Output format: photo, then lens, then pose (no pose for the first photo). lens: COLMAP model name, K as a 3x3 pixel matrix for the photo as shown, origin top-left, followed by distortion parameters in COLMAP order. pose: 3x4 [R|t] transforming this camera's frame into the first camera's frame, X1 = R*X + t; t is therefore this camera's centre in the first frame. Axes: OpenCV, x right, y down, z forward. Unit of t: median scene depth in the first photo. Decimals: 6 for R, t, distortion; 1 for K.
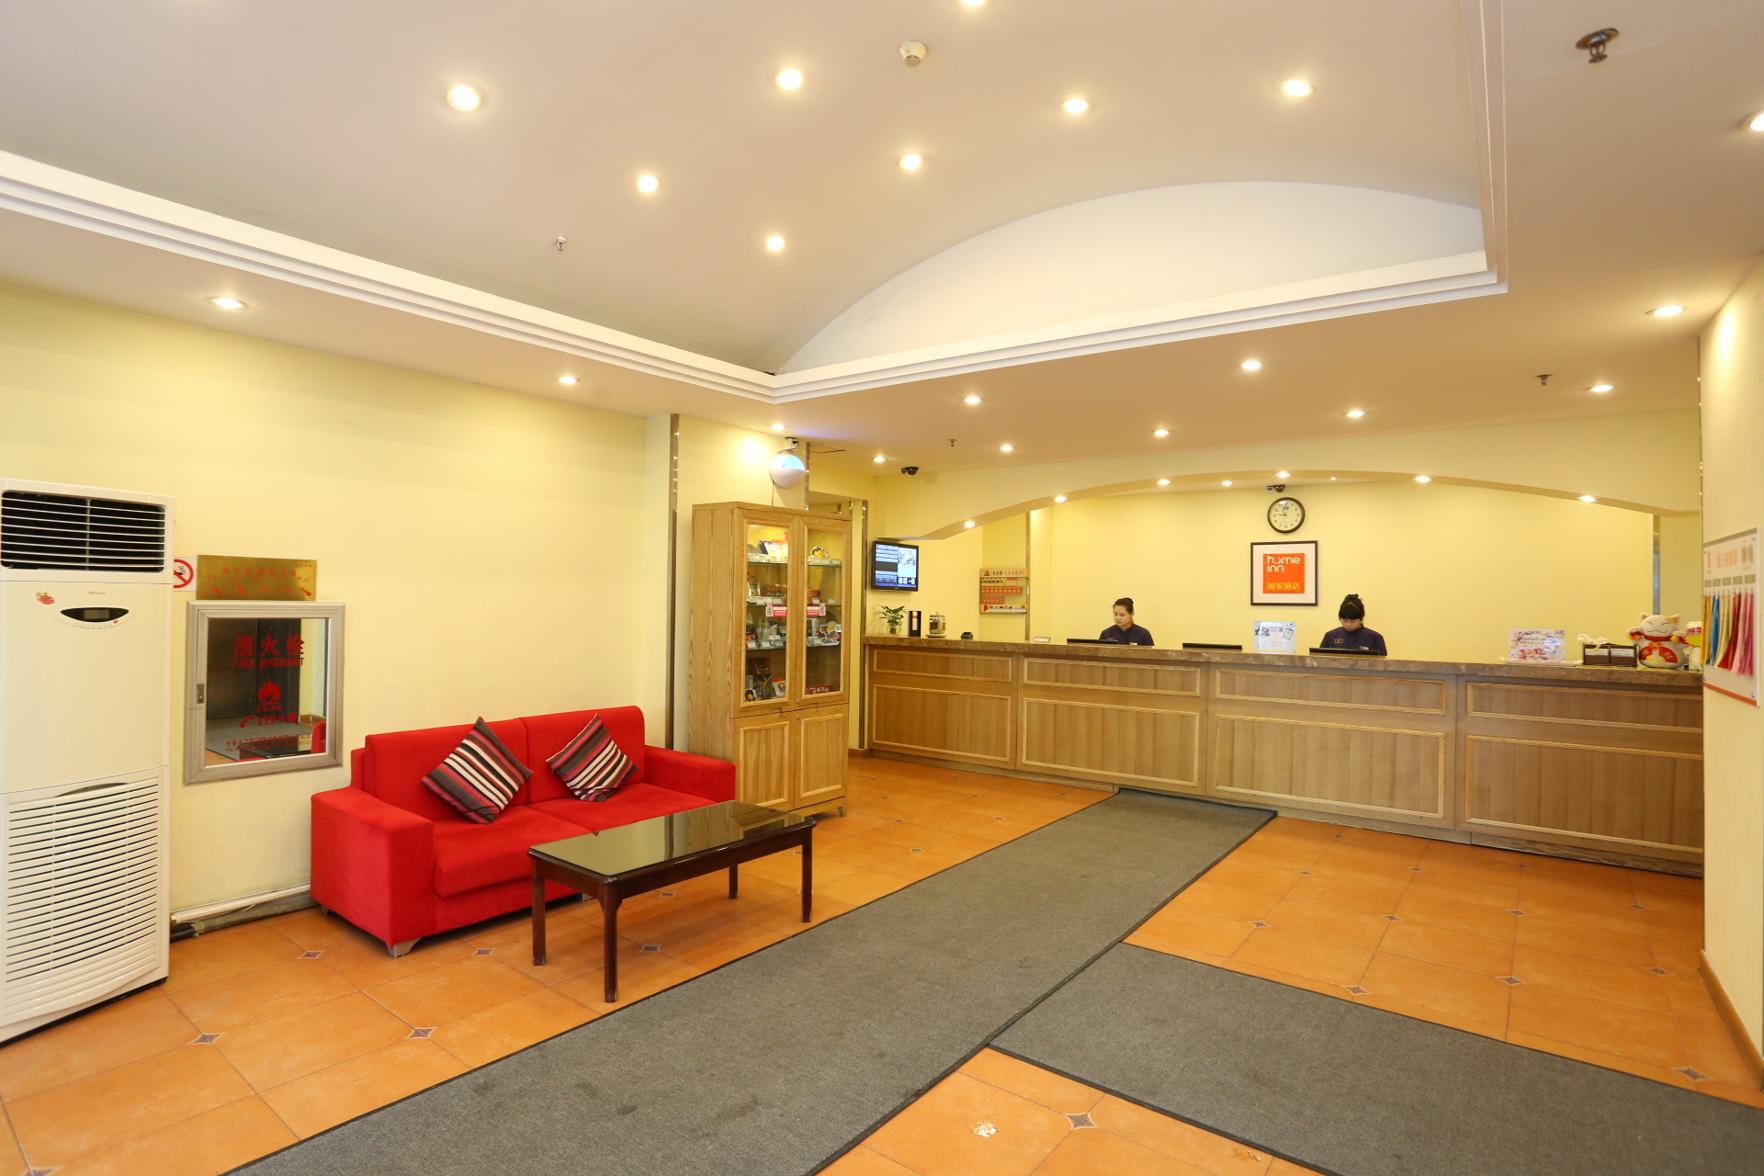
lens RADIAL K [[899.3, 0, 882.0], [0, 899.3, 588.0], [0, 0, 1]] dist [-0.090656, 0.047329]
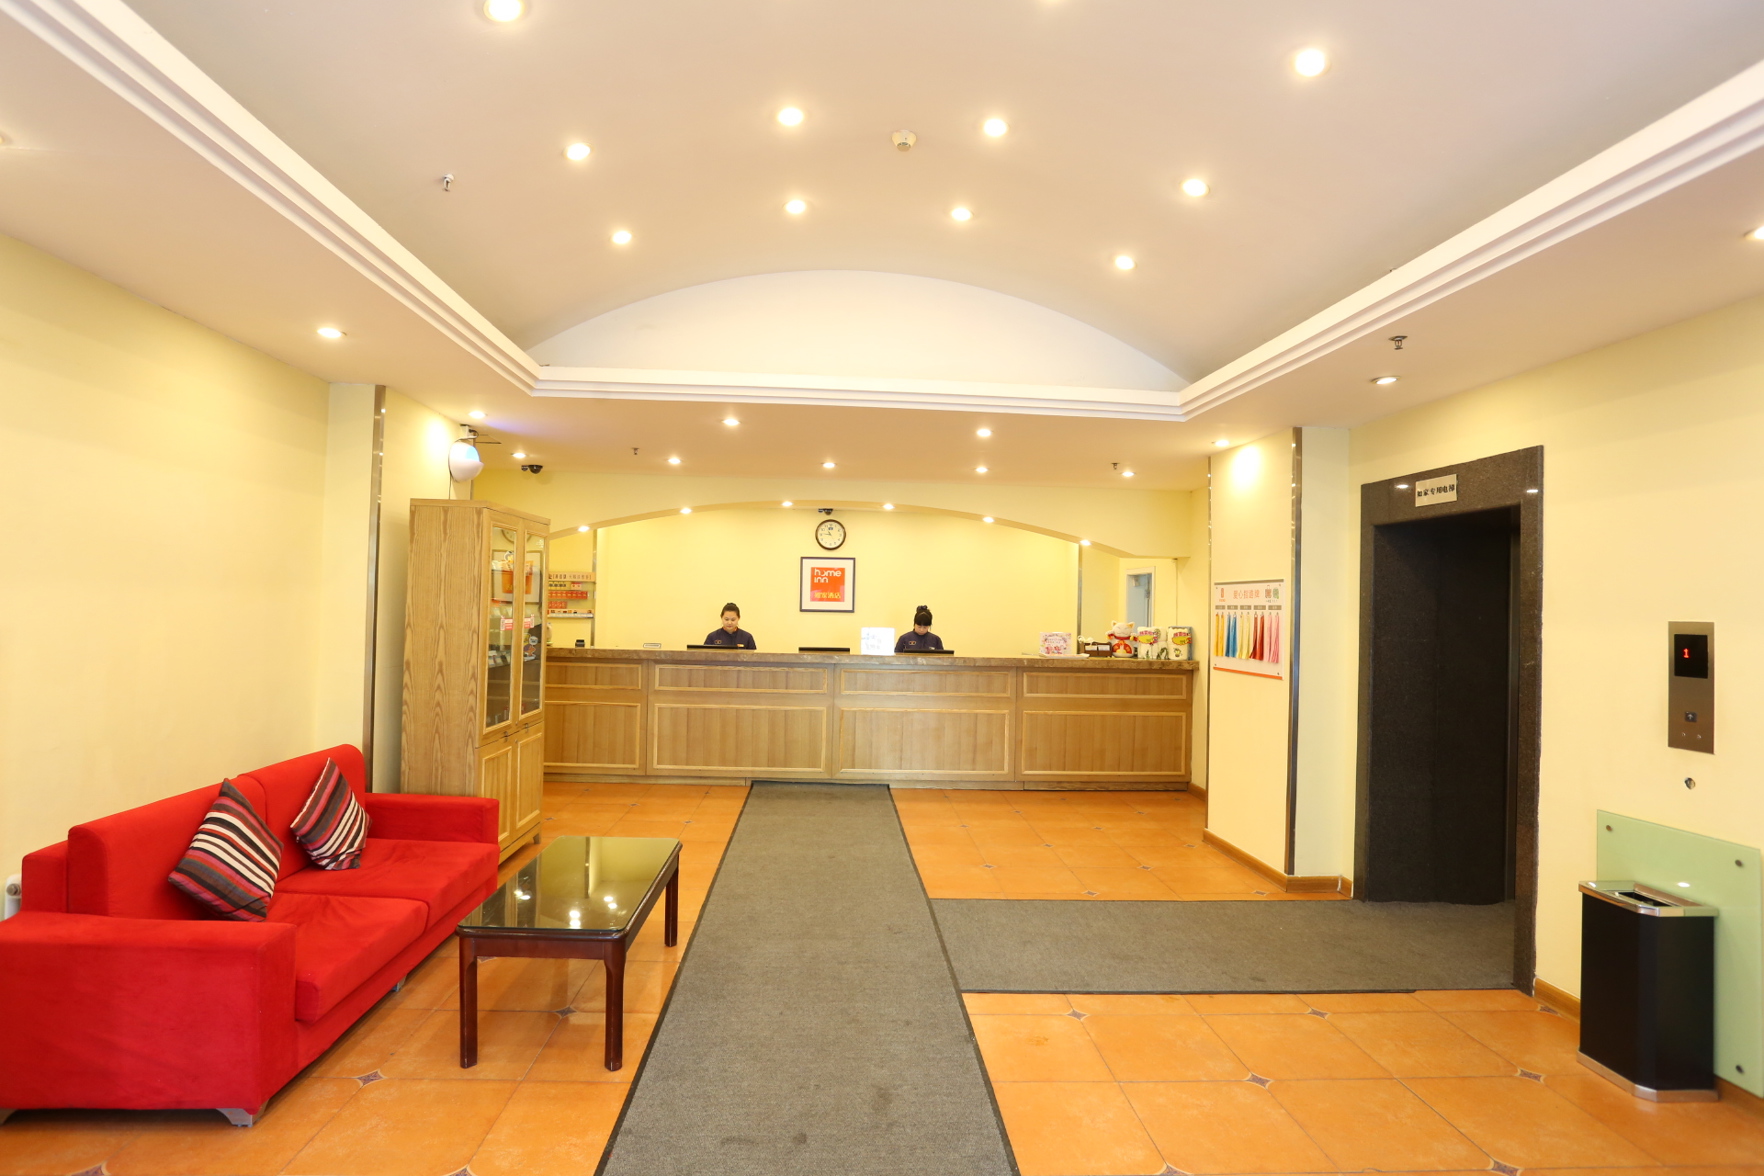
lens RADIAL K [[899.3, 0, 882.0], [0, 899.3, 588.0], [0, 0, 1]] dist [-0.090656, 0.047329]
pose [[0.752325, 0.016546, 0.658584, -0.376421], [-0.020221, 0.999793, -0.002019, -0.014663], [-0.658482, -0.011798, 0.752504, 0.079530]]
